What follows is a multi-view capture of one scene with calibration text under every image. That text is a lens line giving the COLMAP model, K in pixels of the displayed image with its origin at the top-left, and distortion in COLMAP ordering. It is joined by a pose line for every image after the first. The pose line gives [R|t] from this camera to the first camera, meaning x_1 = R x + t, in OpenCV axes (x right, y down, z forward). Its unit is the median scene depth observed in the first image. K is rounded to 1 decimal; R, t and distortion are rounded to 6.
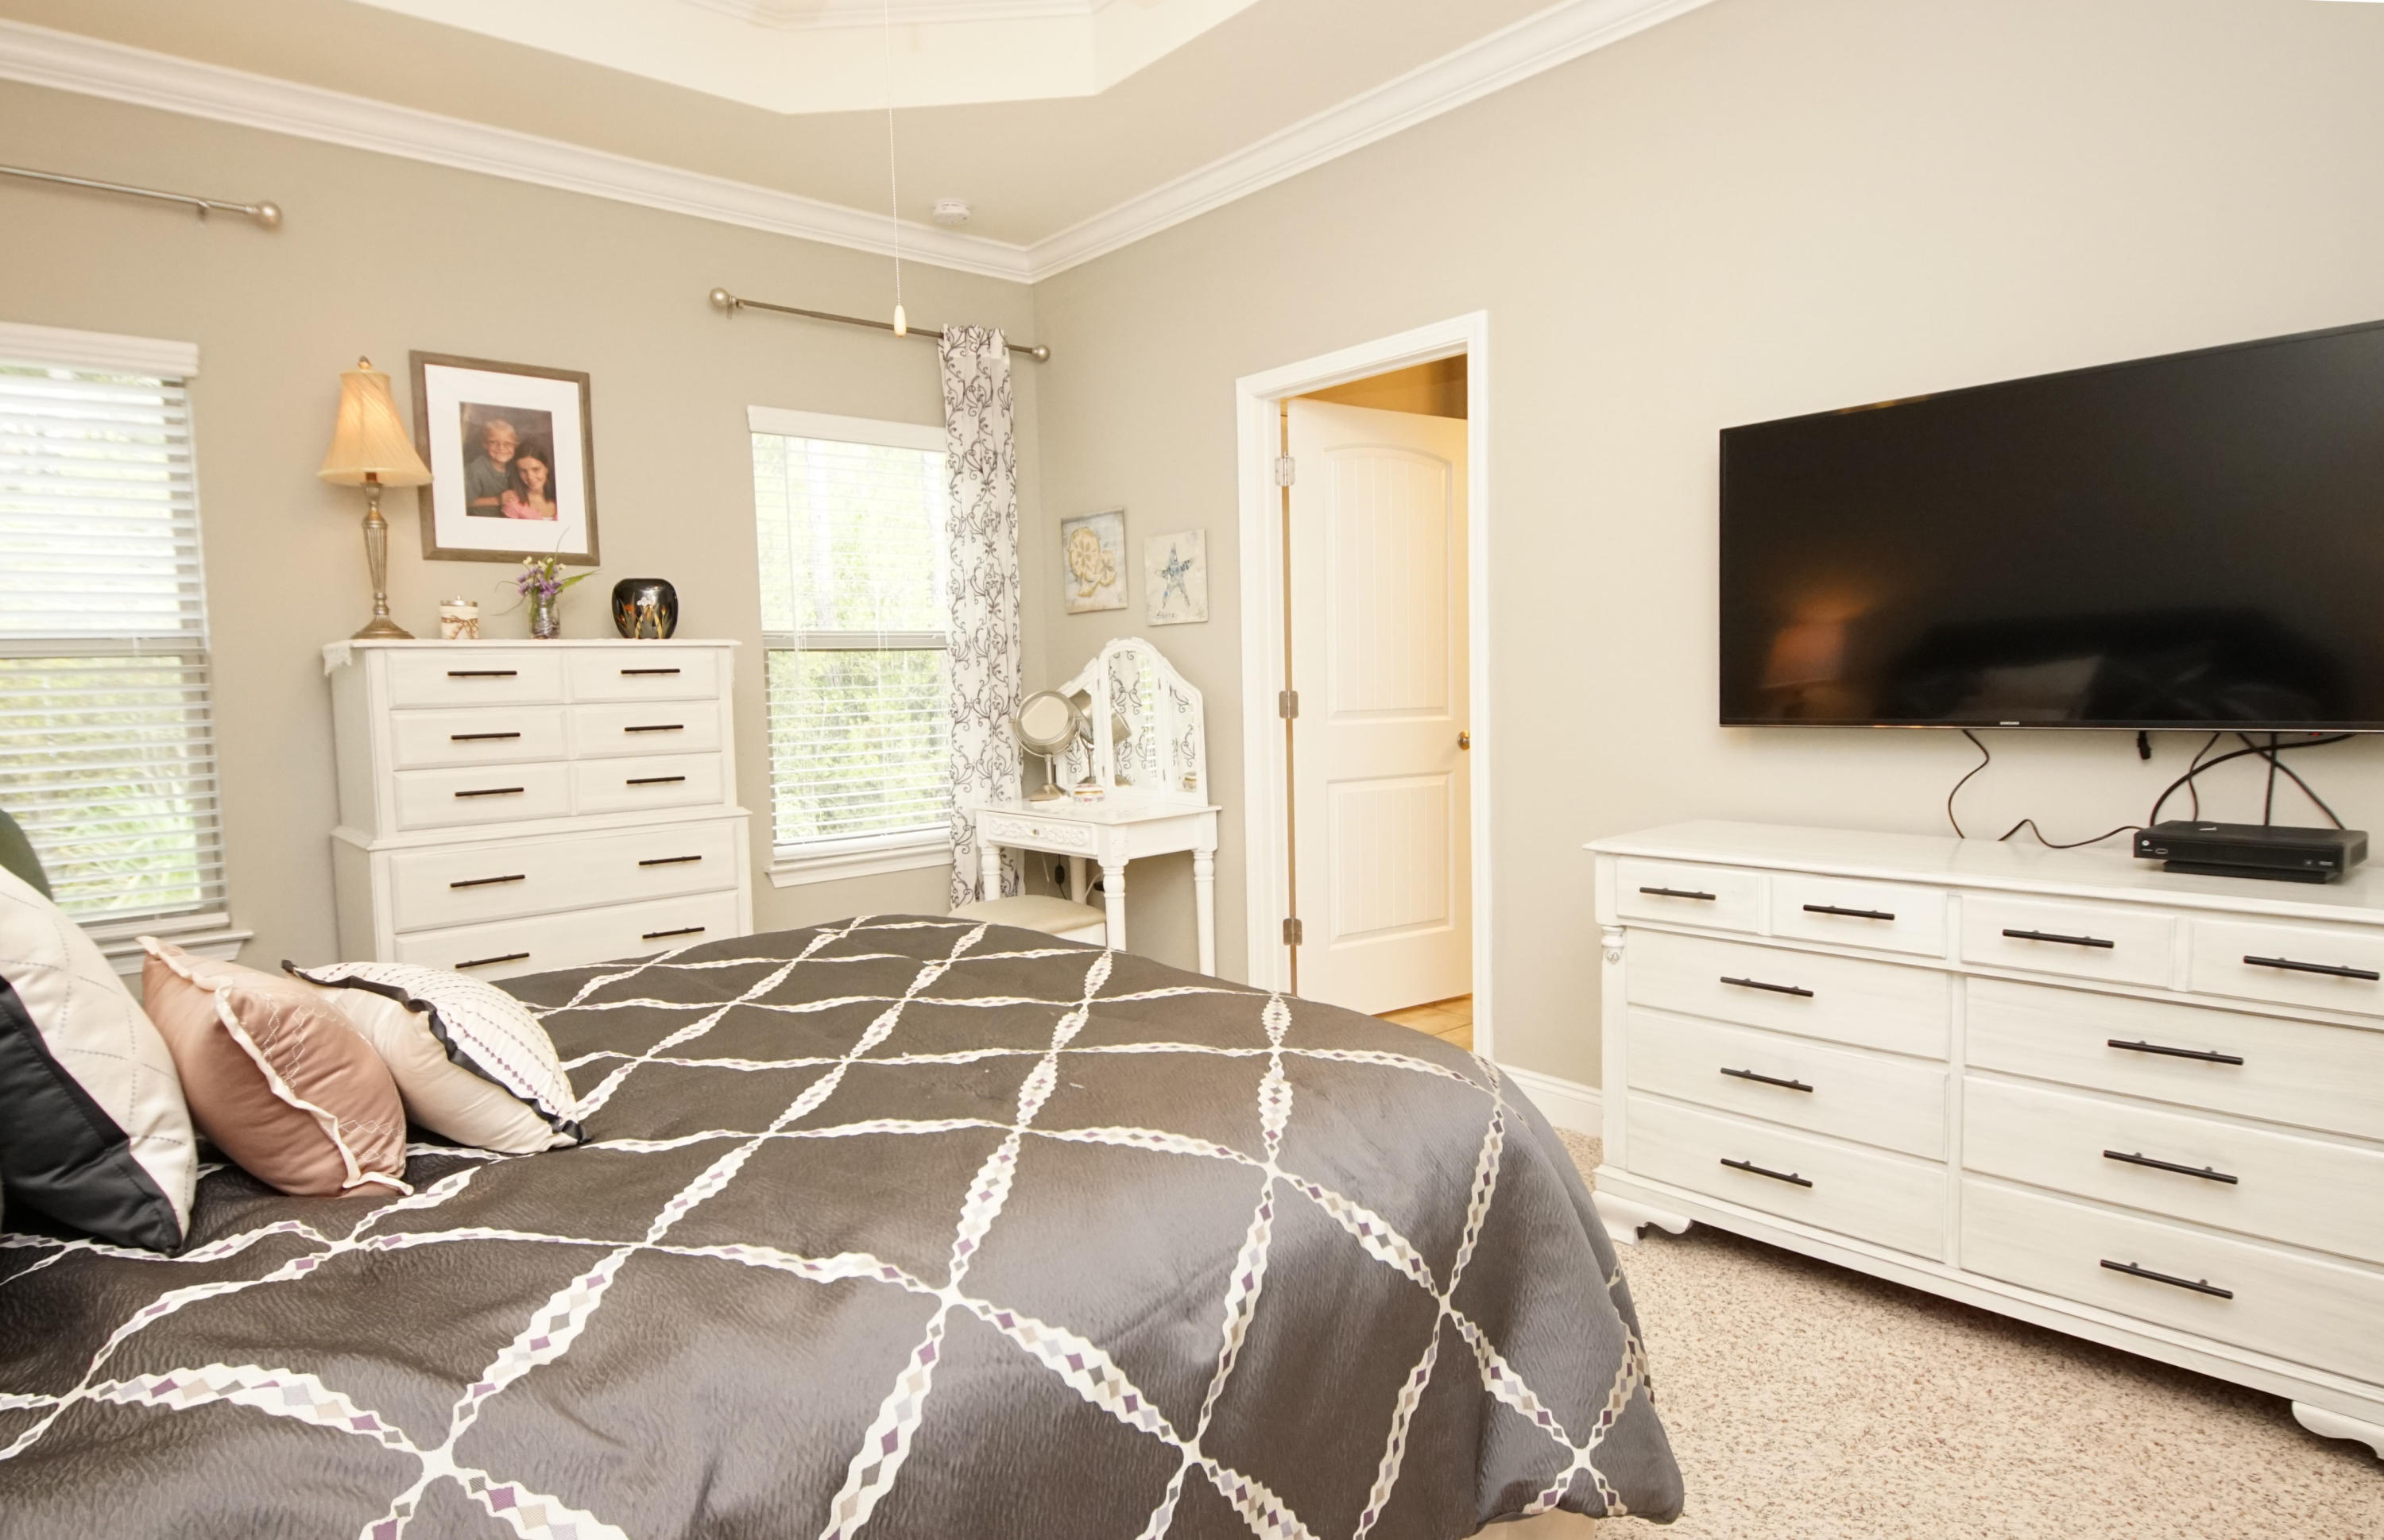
lens RADIAL K [[1311.4, 0, 1177.5], [0, 1311.4, 762.4], [0, 0, 1]] dist [0.025758, -0.015035]
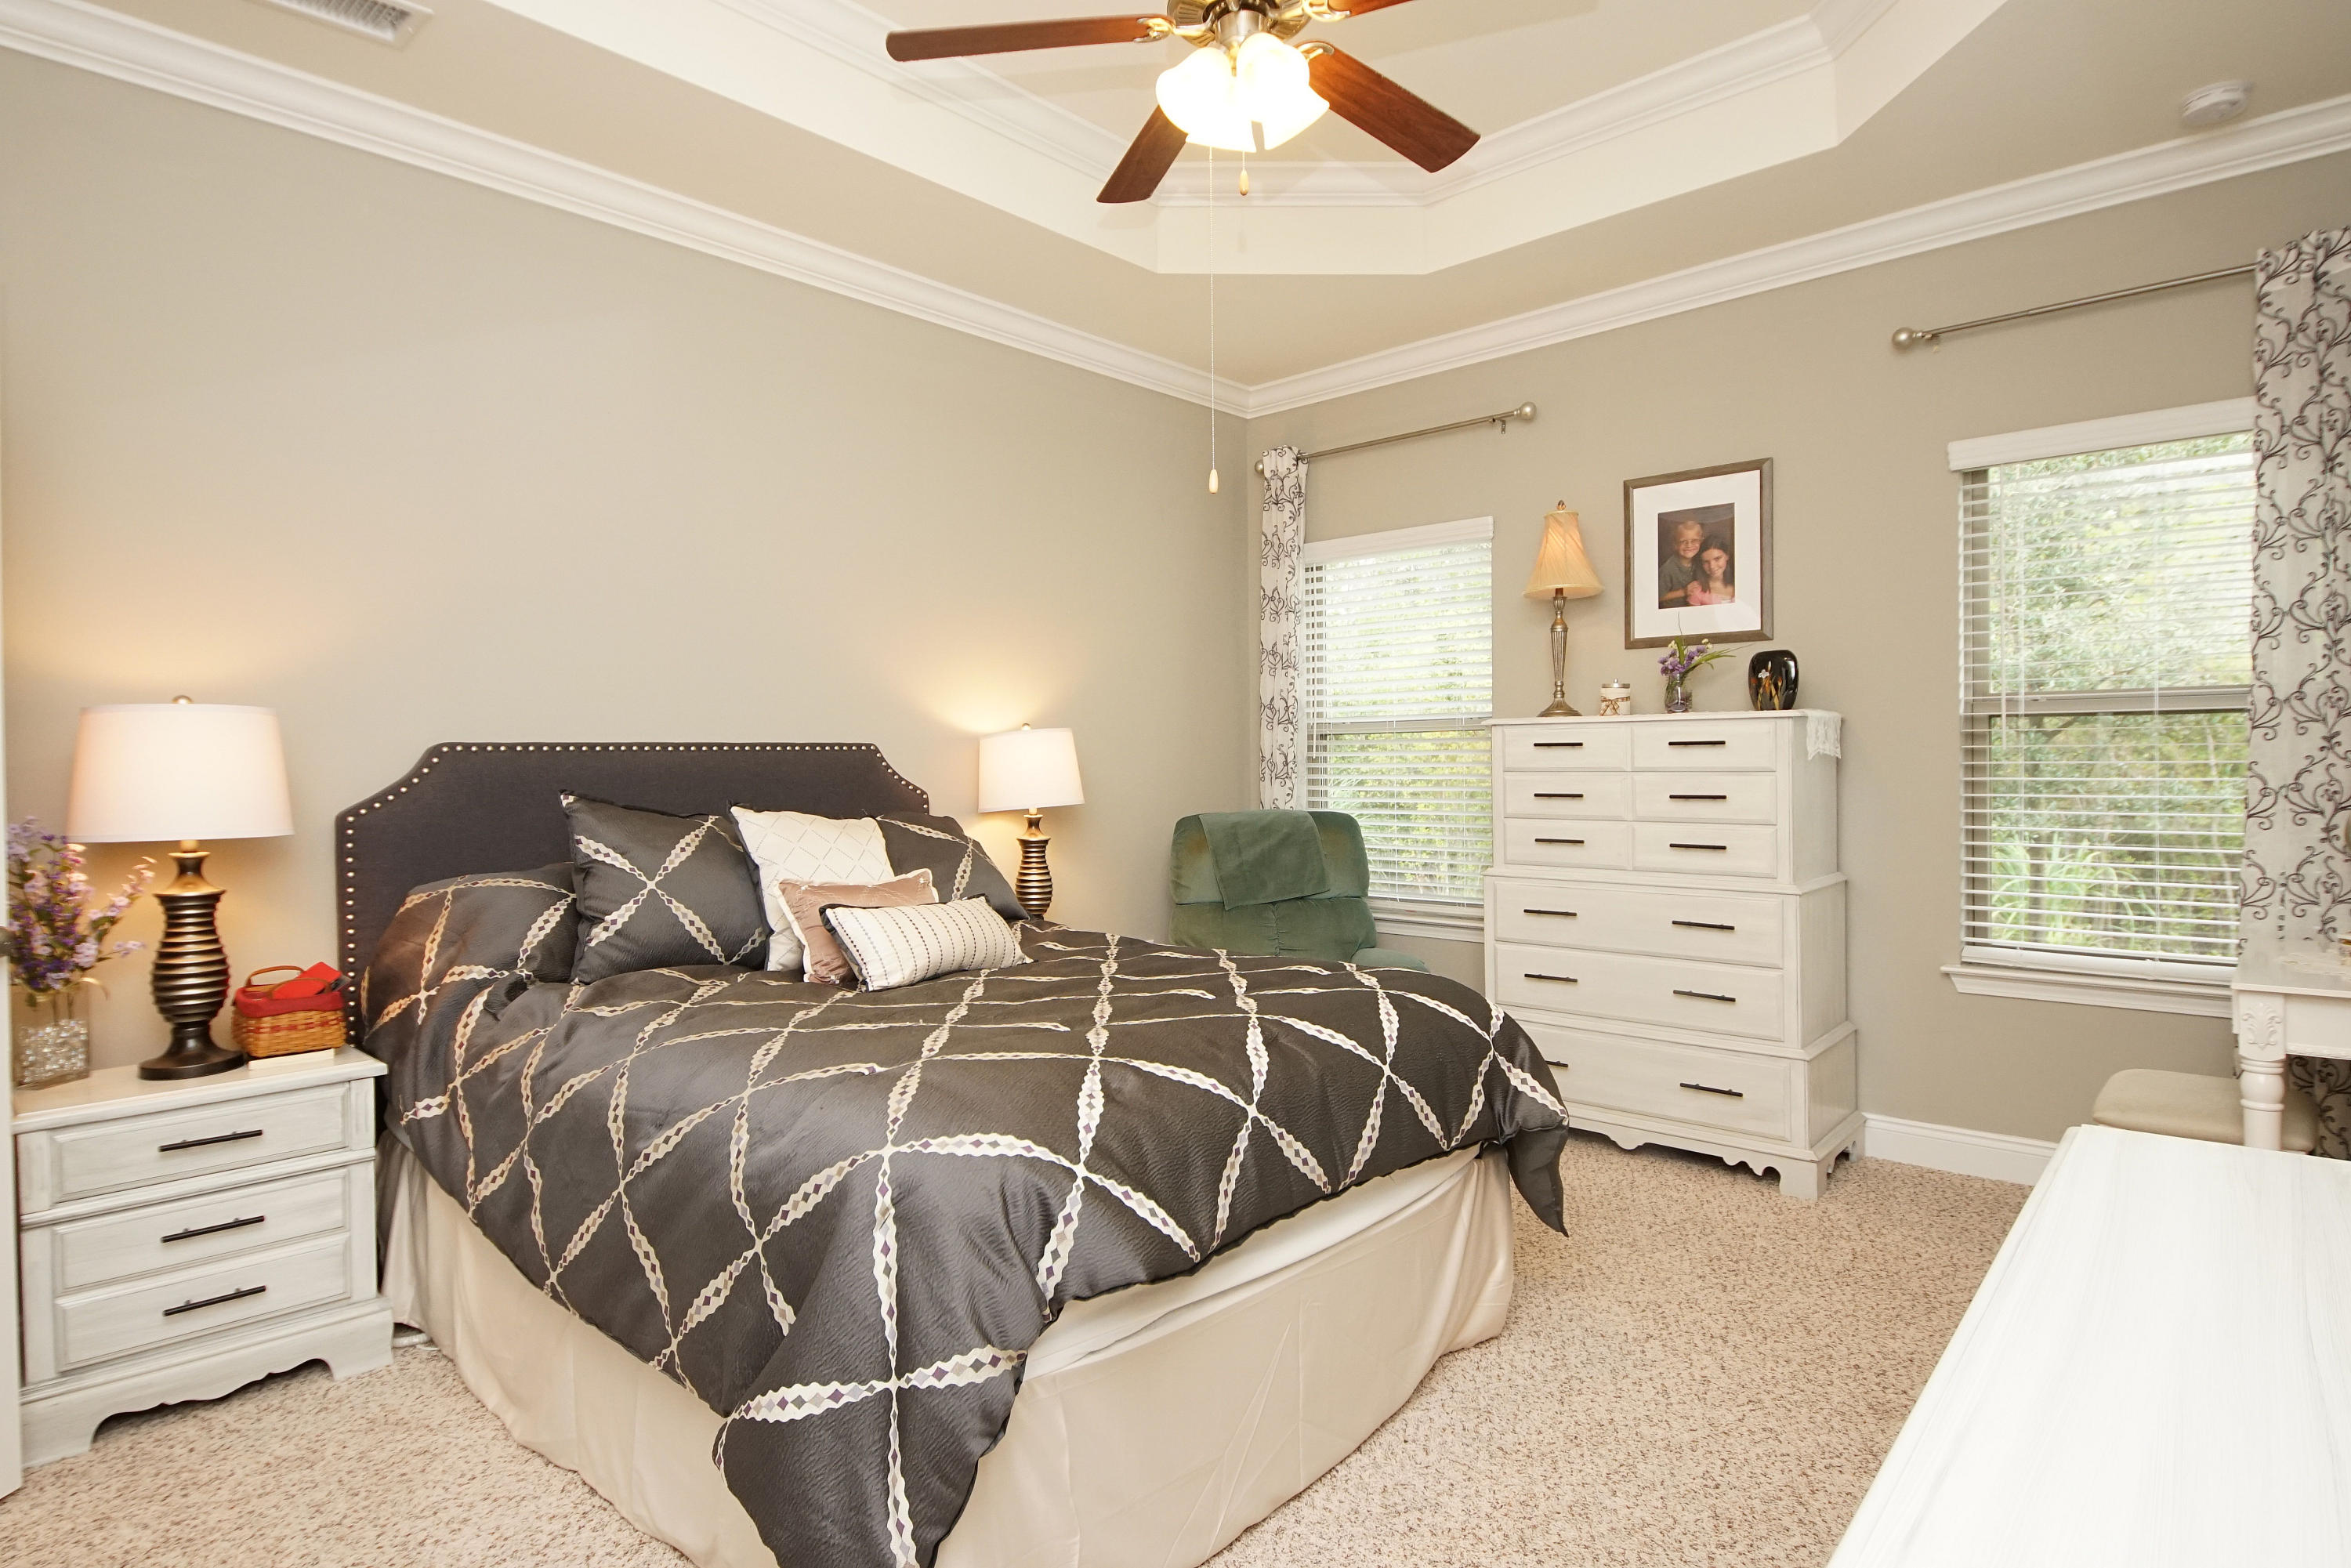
lens RADIAL K [[1258.3, 0, 1162.4], [0, 1258.3, 782.6], [0, 0, 1]] dist [0.032992, -0.031712]
pose [[0.118544, 0.041246, -0.992092, 0.522198], [-0.063517, 0.997406, 0.033877, -0.042033], [0.990915, 0.058999, 0.120856, 0.427911]]
